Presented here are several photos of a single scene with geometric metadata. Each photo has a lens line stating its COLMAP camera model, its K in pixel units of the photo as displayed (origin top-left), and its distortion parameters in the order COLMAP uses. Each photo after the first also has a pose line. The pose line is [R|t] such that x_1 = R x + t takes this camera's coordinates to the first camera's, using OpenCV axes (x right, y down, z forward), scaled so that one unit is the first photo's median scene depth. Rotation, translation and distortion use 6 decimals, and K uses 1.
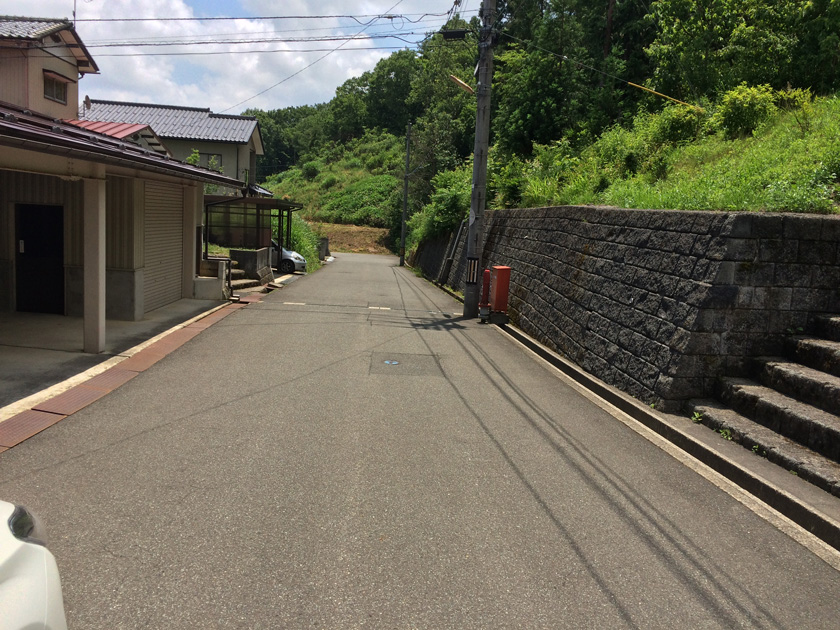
lens RADIAL K [[720.7, 0, 418.2], [0, 720.7, 307.9], [0, 0, 1]] dist [0.082129, -0.109218]
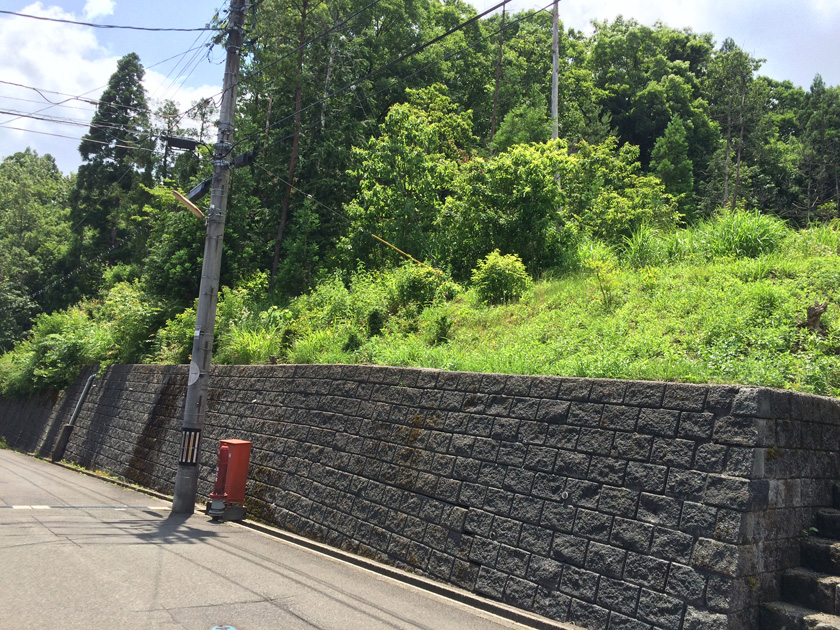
lens RADIAL K [[720.7, 0, 418.2], [0, 720.7, 307.9], [0, 0, 1]] dist [0.082129, -0.109218]
pose [[0.832759, 0.086393, 0.546853, -0.237373], [0.034848, 0.977612, -0.207512, -0.044333], [-0.552538, 0.191864, 0.811104, 0.389990]]
